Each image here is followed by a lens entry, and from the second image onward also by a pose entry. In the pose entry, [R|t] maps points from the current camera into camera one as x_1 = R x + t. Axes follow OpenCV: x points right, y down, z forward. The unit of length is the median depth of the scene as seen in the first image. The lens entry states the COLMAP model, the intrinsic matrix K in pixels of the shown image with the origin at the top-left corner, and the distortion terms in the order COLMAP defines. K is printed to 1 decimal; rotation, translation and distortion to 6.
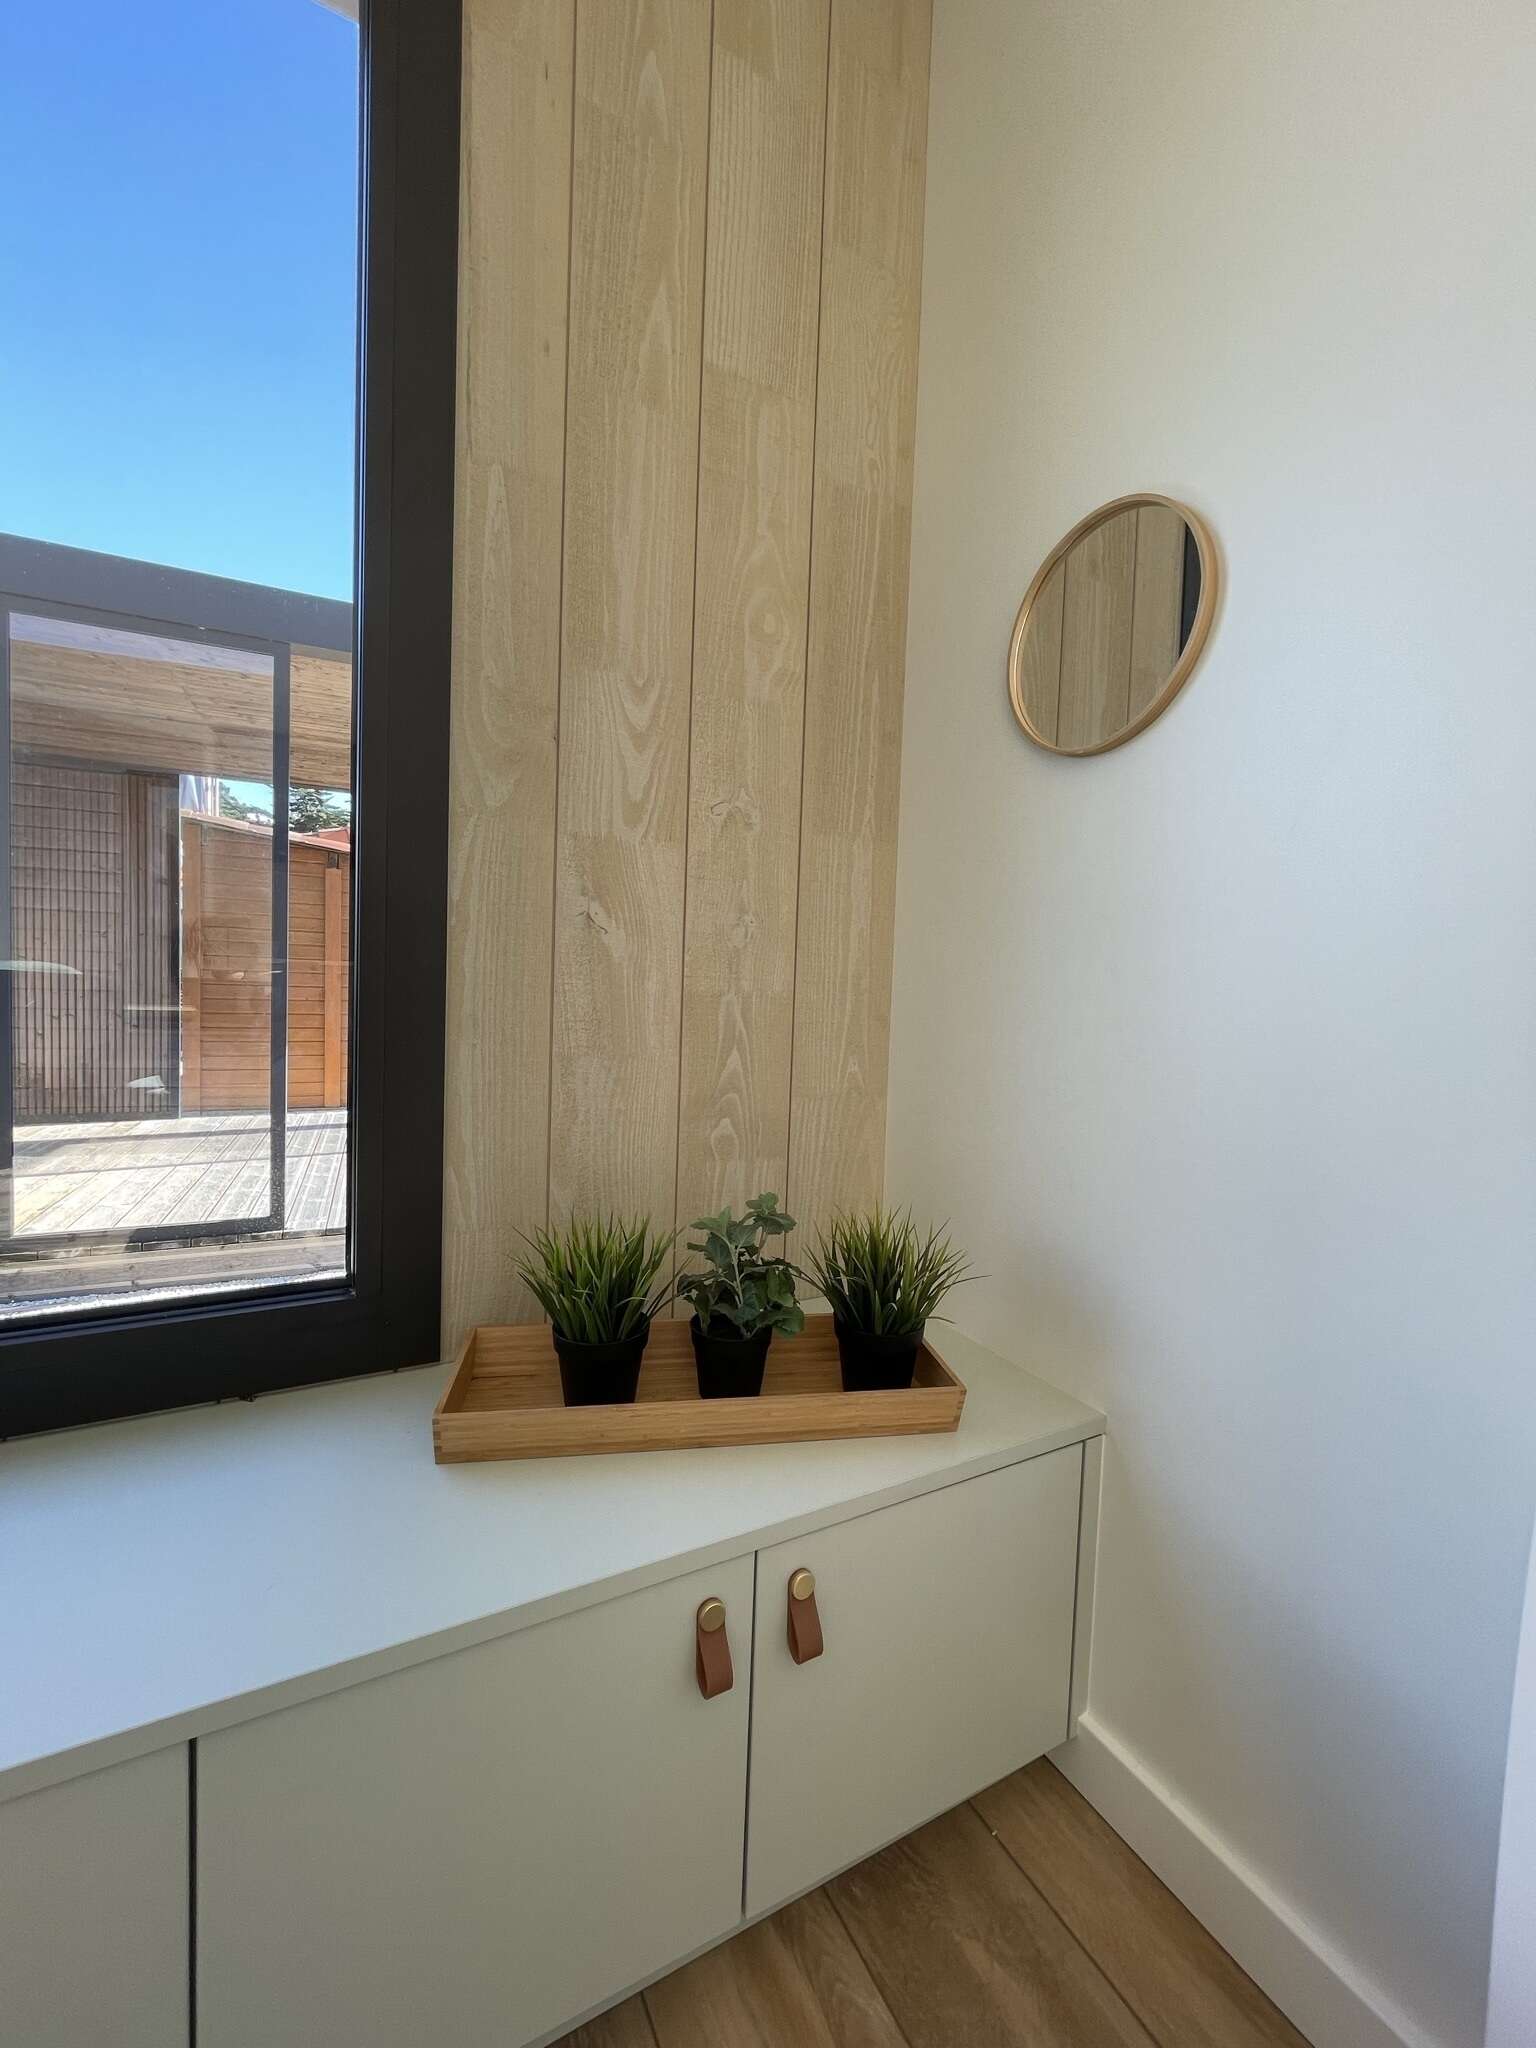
lens RADIAL K [[833.6, 0, 768.0], [0, 833.6, 1024.0], [0, 0, 1]] dist [-0.000023, -0.000006]
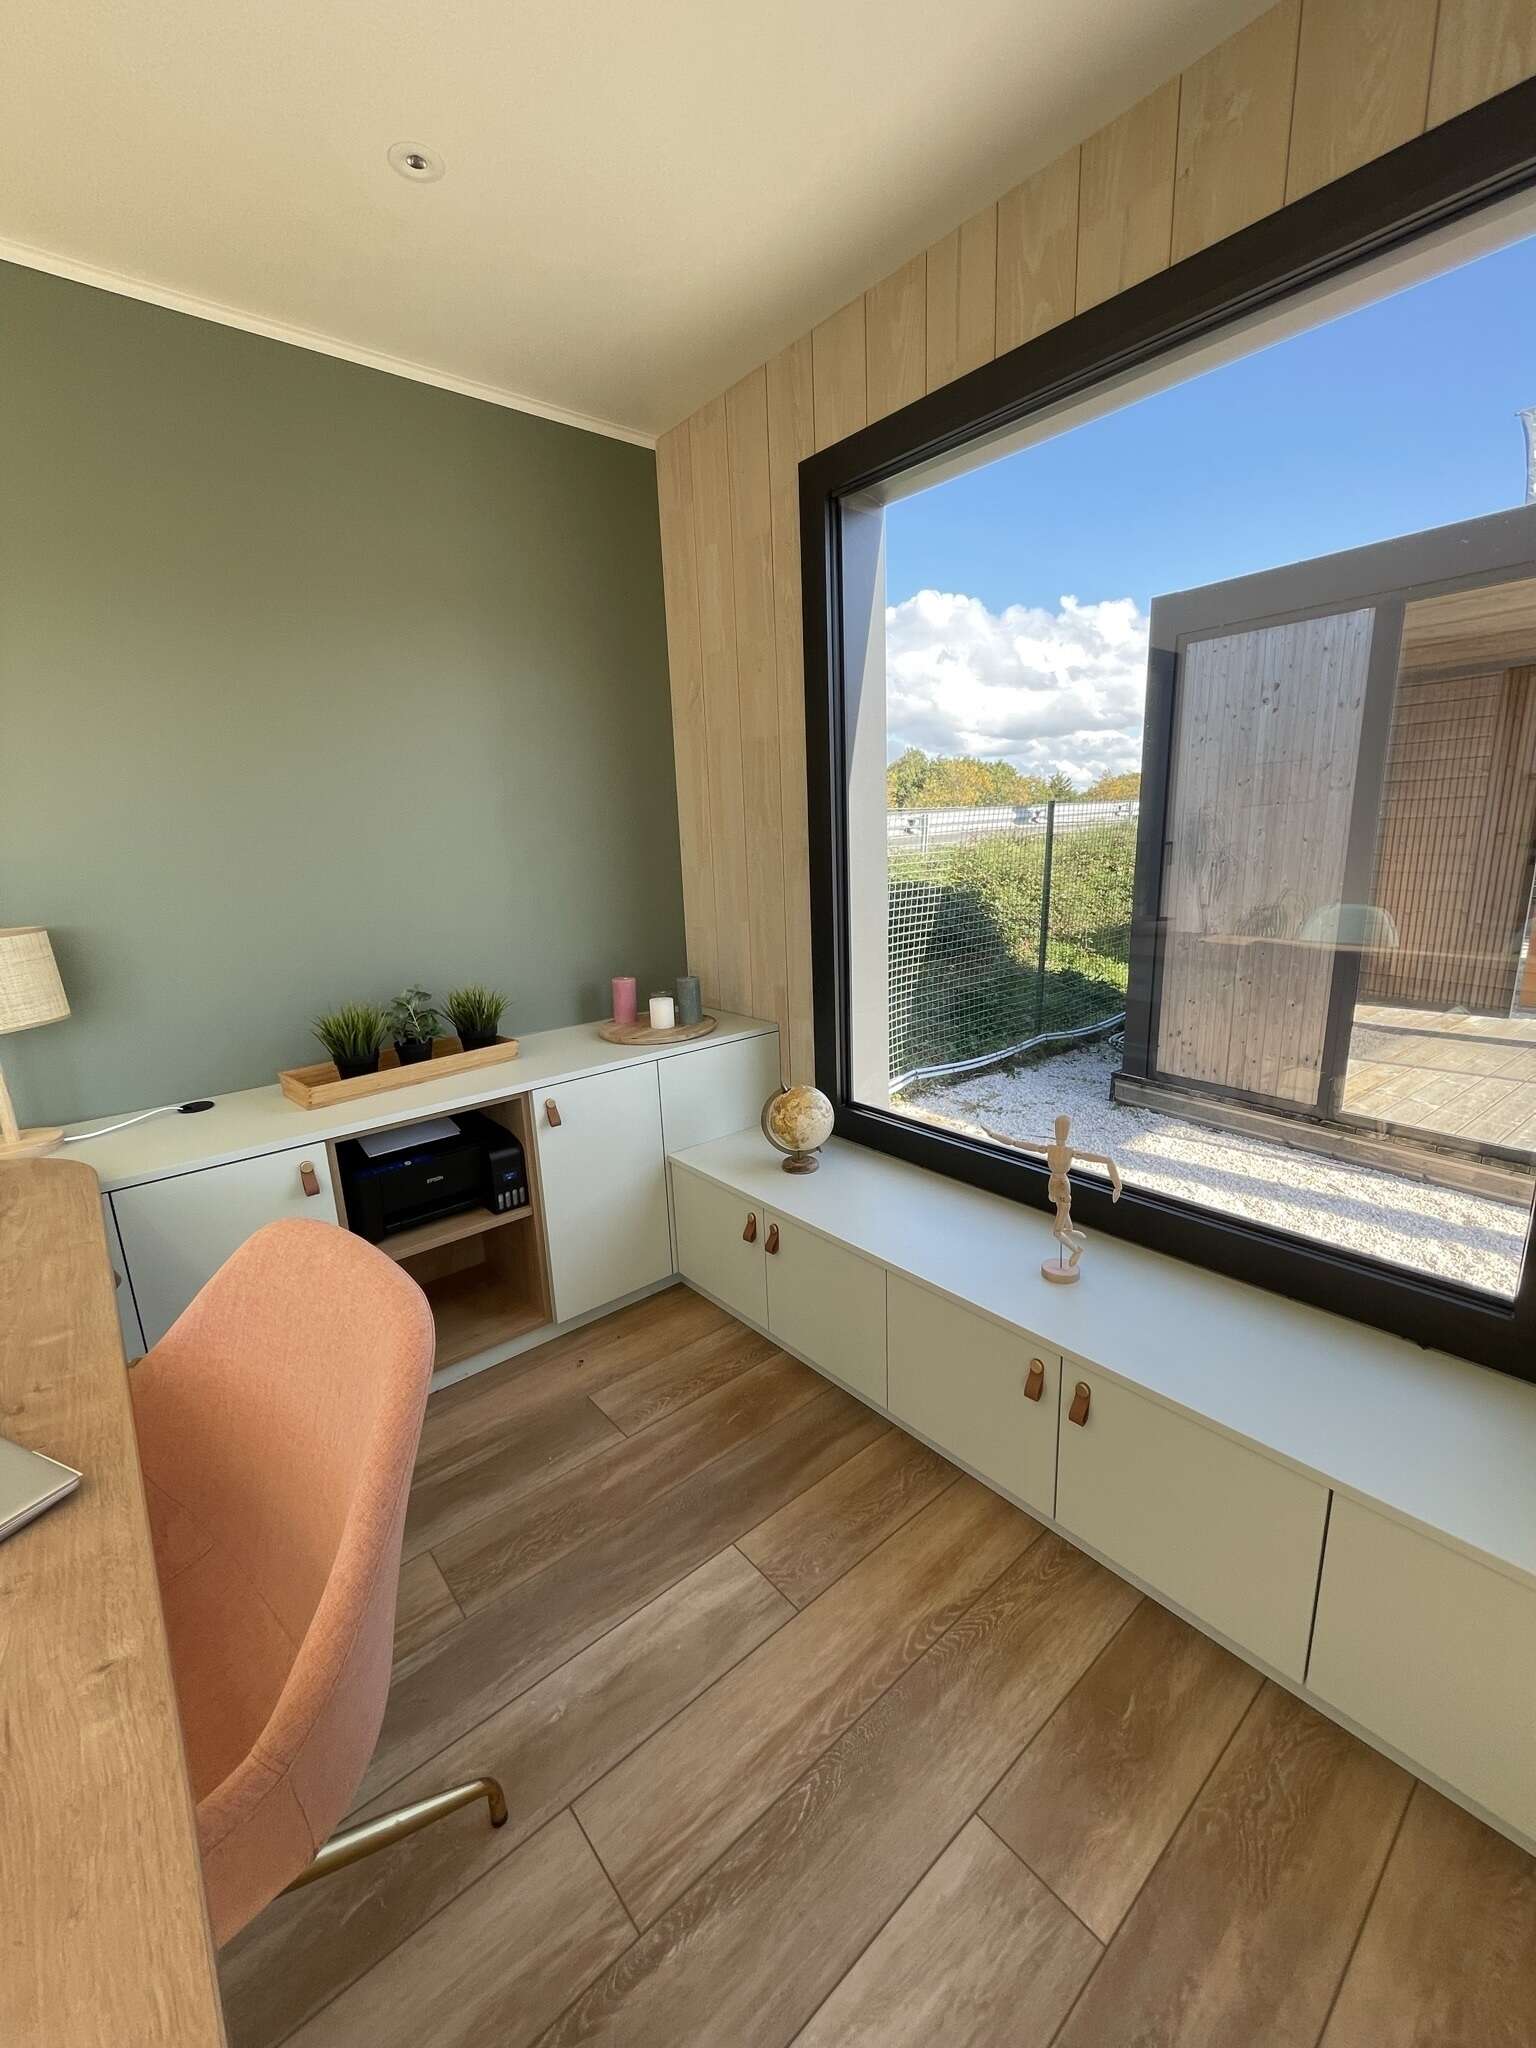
lens RADIAL K [[833.6, 0, 768.0], [0, 833.6, 1024.0], [0, 0, 1]] dist [-0.000023, -0.000006]
pose [[0.202652, 0.184676, -0.961679, 0.102953], [-0.001418, 0.982110, 0.188300, -0.087331], [0.979250, -0.036796, 0.199289, -0.097476]]
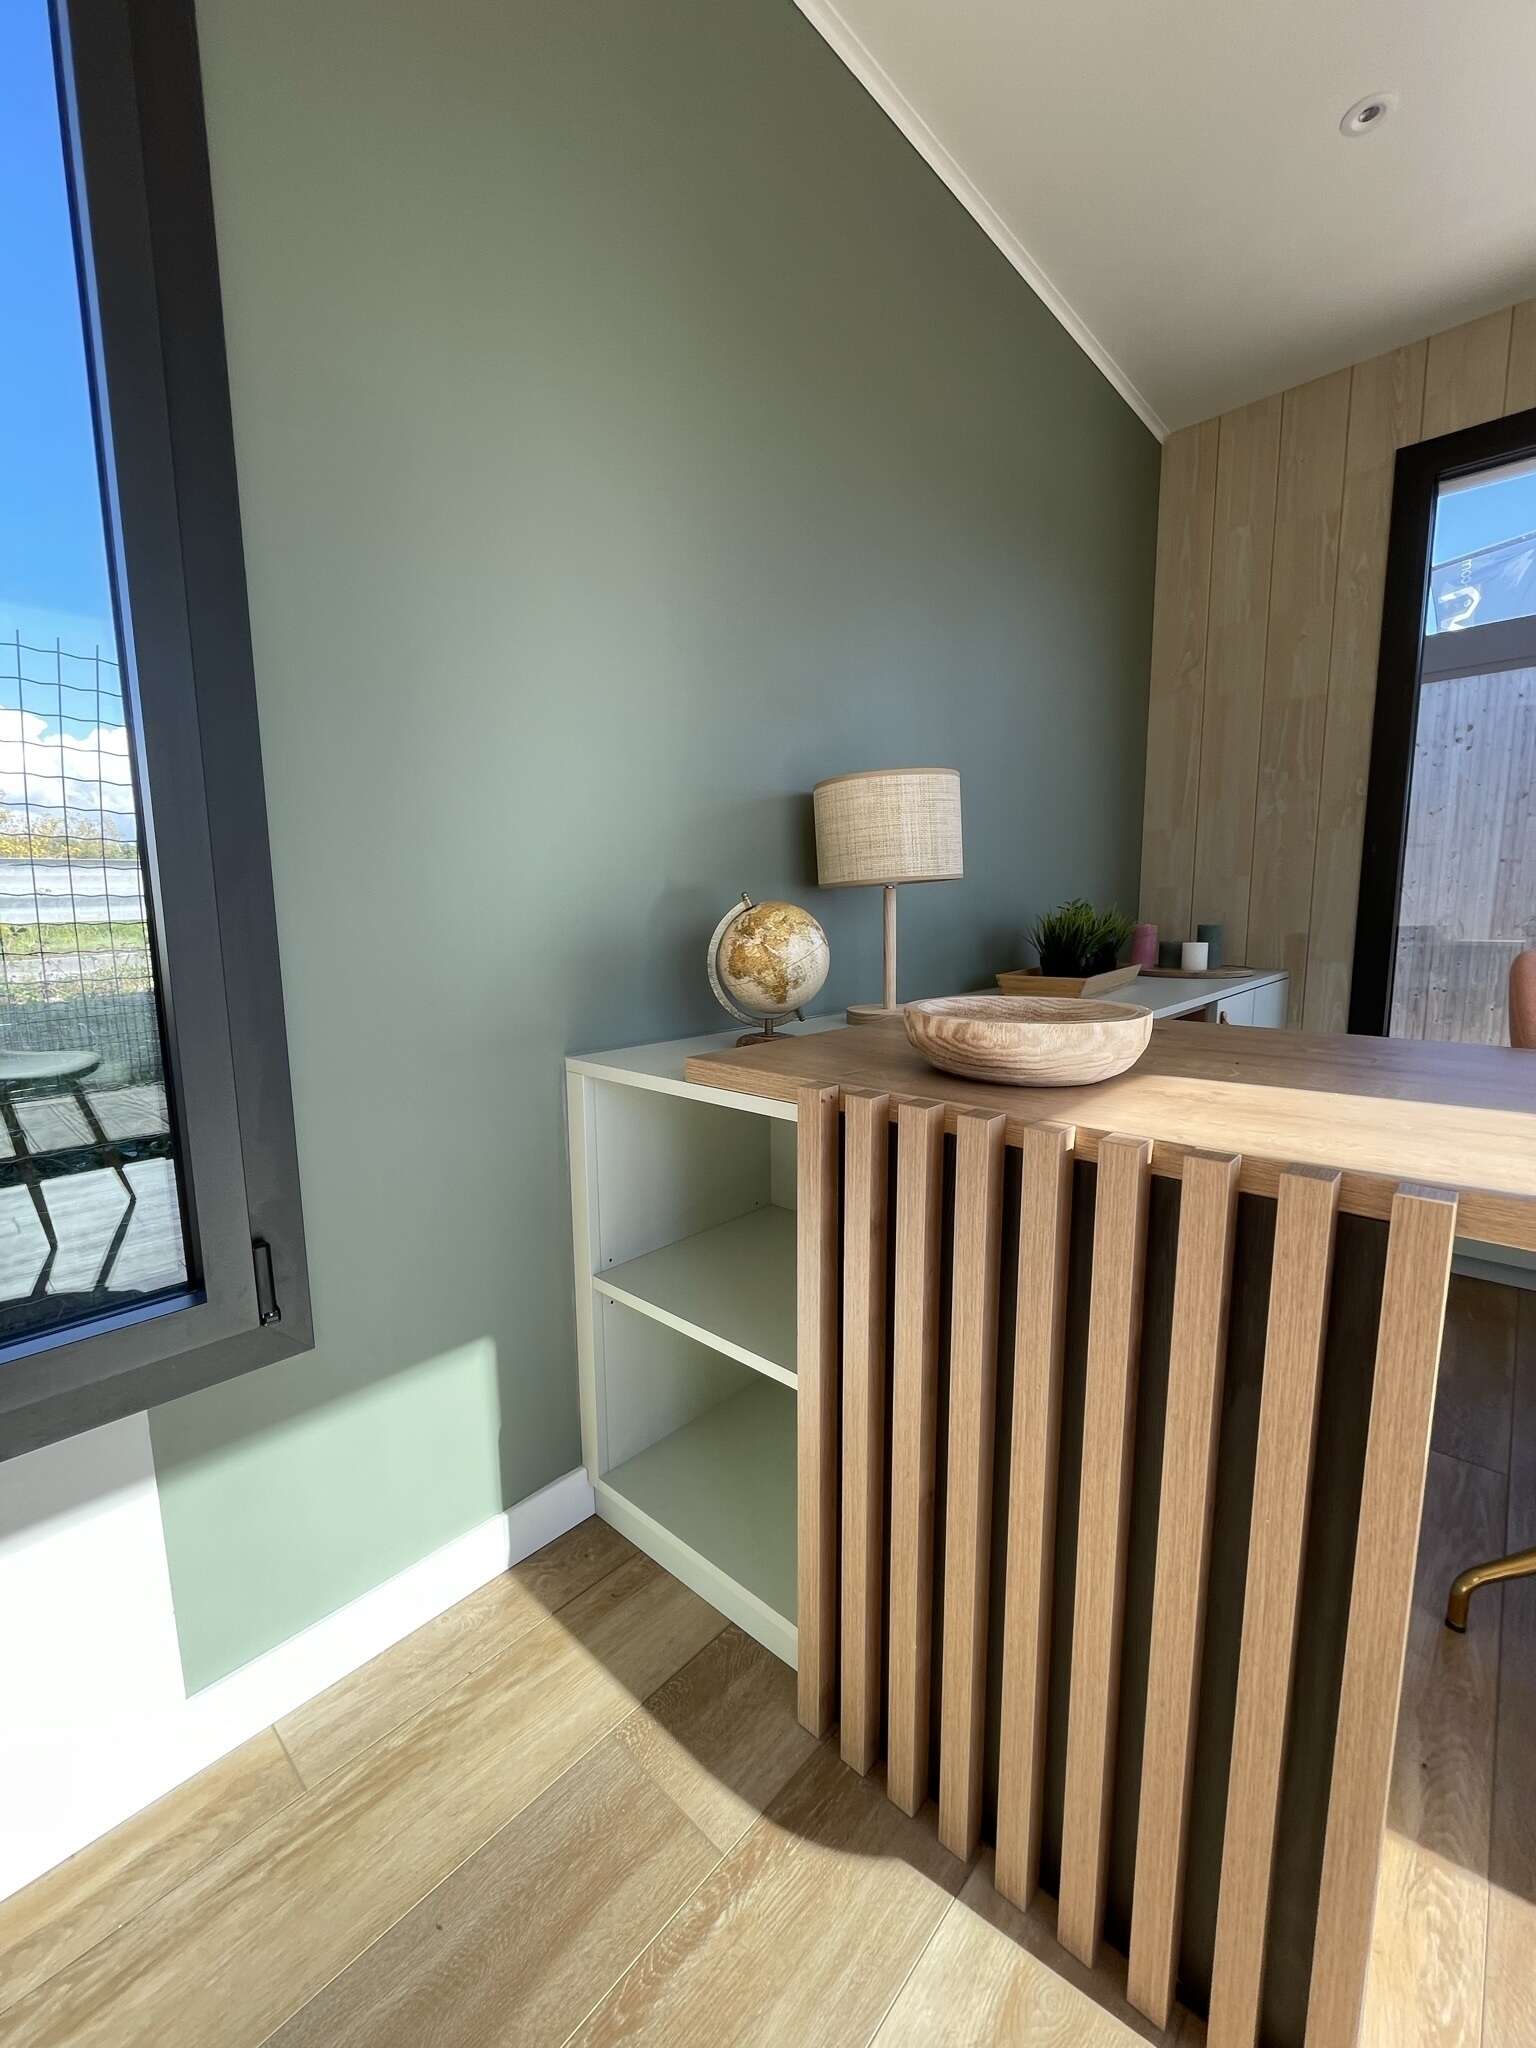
lens RADIAL K [[833.6, 0, 768.0], [0, 833.6, 1024.0], [0, 0, 1]] dist [-0.000023, -0.000006]
pose [[0.324251, 0.094328, -0.941256, -0.085615], [-0.021800, 0.995497, 0.092254, 0.089928], [0.945720, -0.009394, 0.324847, -0.863166]]
